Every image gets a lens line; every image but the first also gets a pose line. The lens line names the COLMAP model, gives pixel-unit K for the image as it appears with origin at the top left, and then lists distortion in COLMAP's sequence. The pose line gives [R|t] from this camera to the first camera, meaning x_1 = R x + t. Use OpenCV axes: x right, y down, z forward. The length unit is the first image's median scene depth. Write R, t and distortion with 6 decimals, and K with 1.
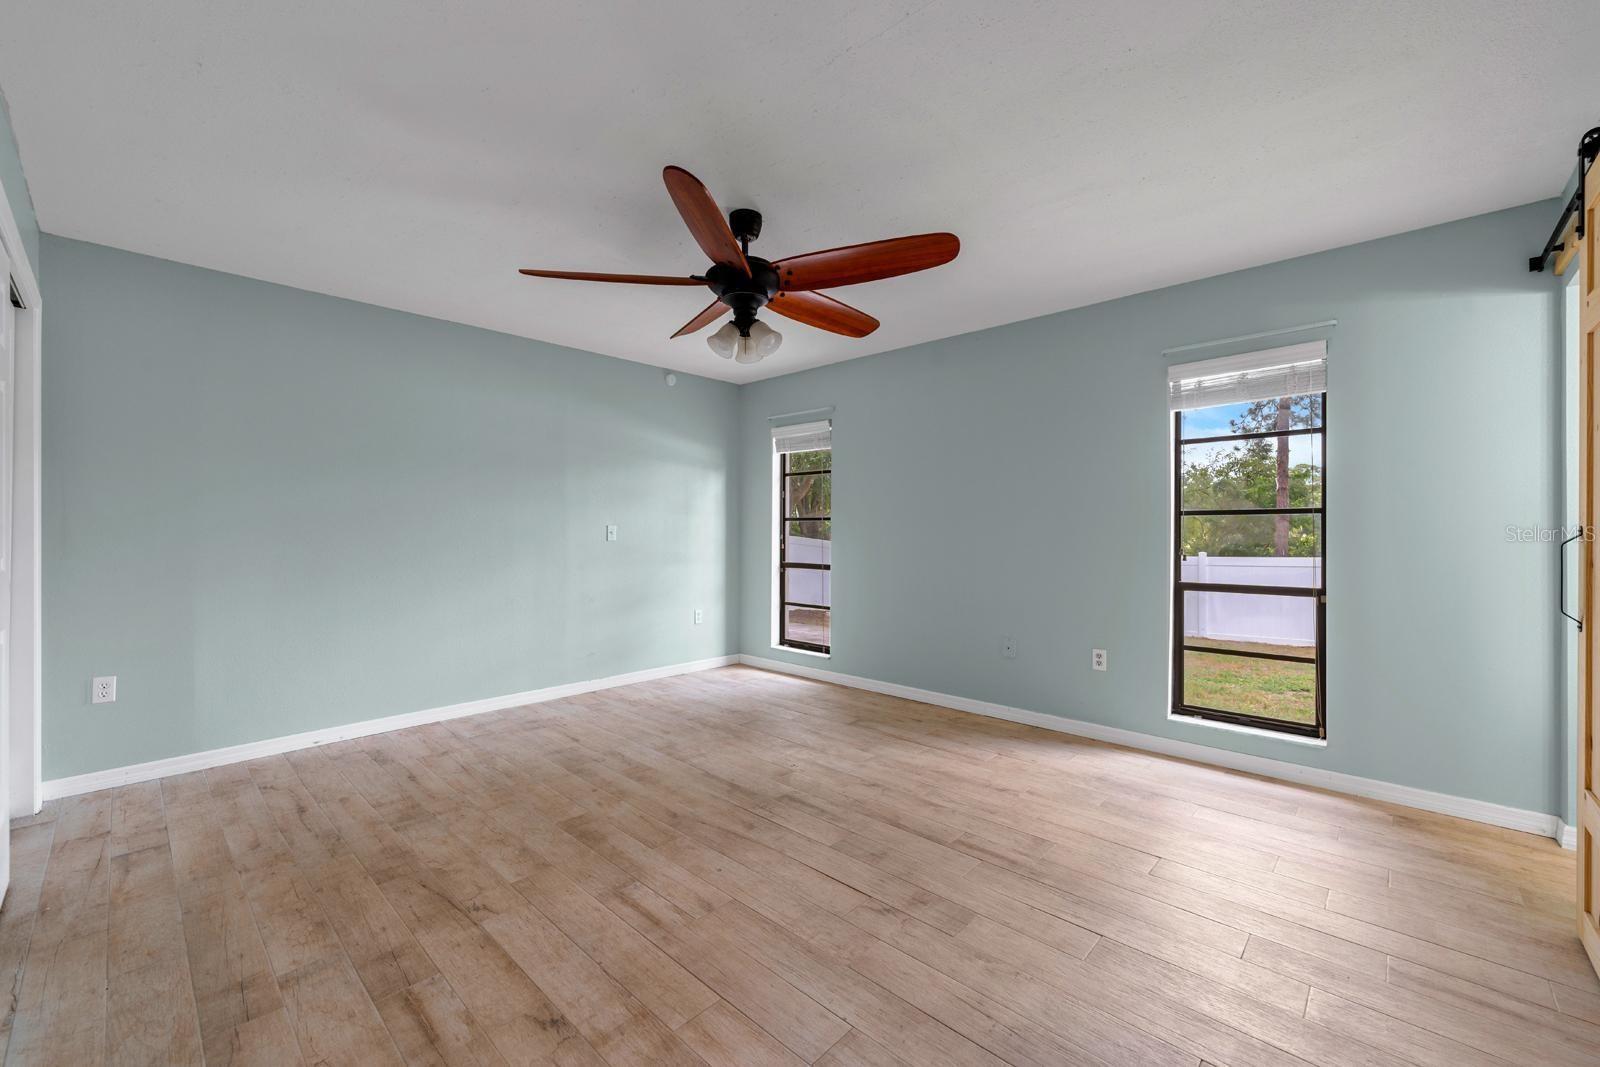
lens RADIAL K [[654.3, 0, 800.6], [0, 654.3, 529.8], [0, 0, 1]] dist [-0.002055, -0.000338]
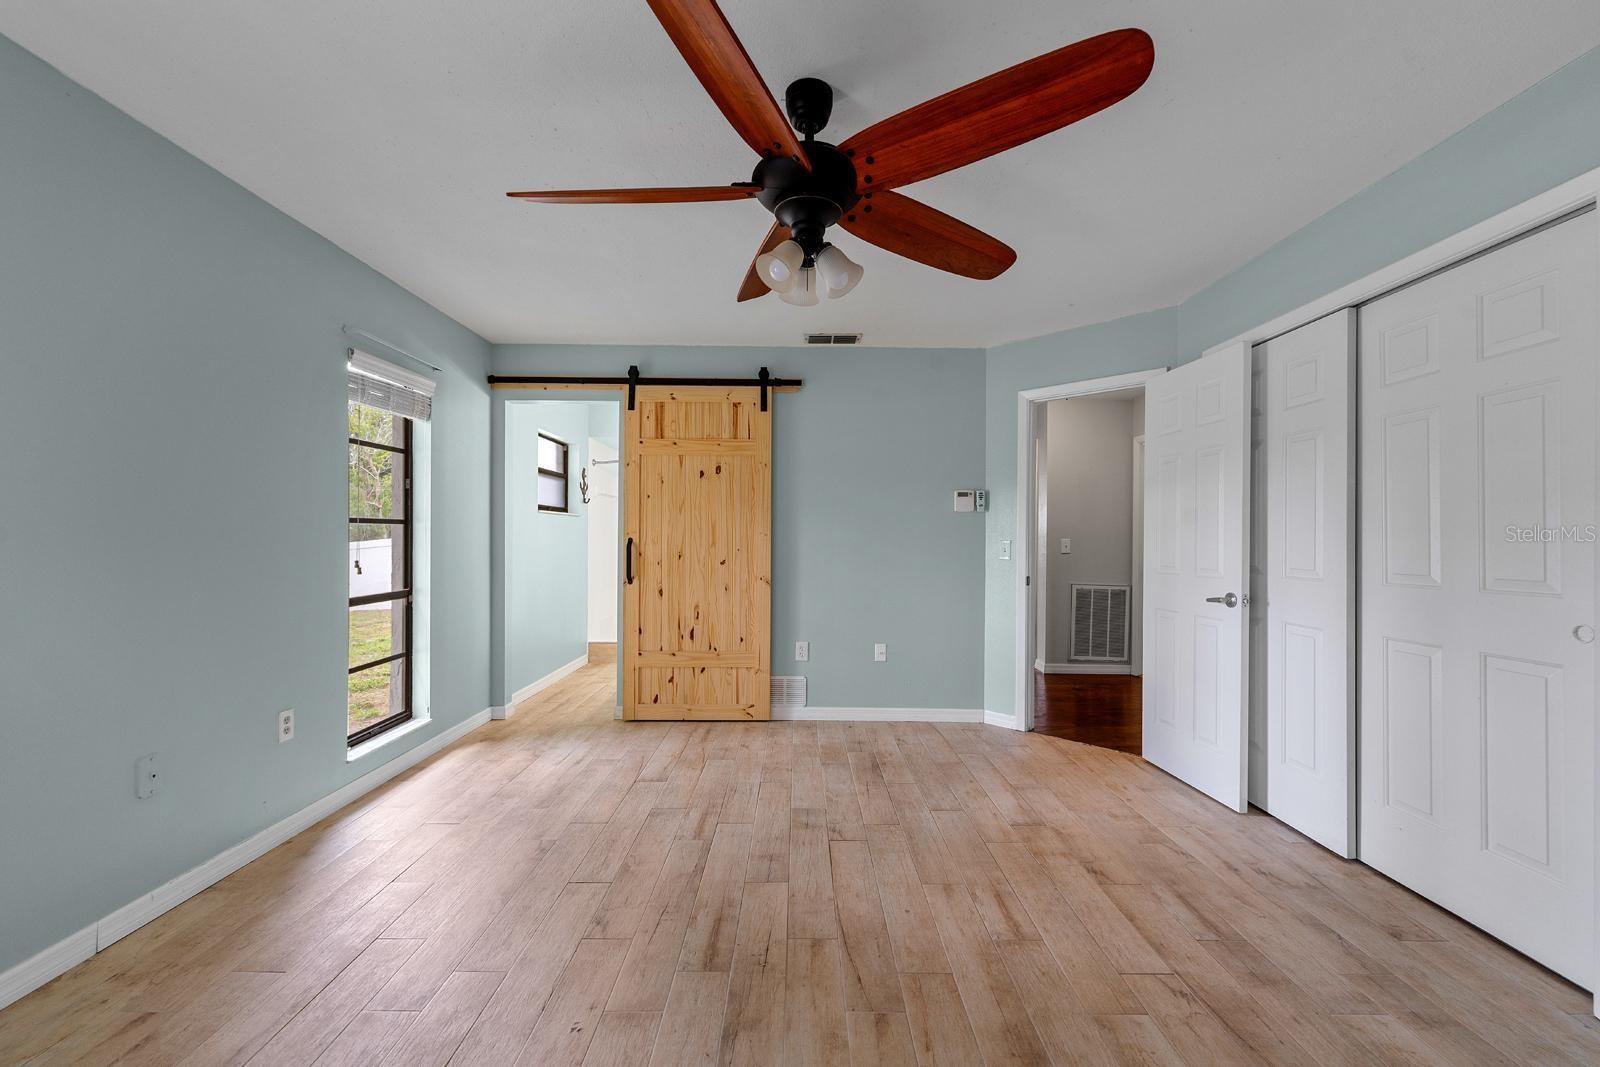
lens RADIAL K [[654.3, 0, 801.9], [0, 654.3, 539.8], [0, 0, 1]] dist [-0.002055, -0.000338]
pose [[-0.694720, -0.008756, 0.719227, -0.688185], [-0.004417, 0.999959, 0.007907, -0.011249], [-0.719267, 0.002316, -0.694730, 1.767613]]
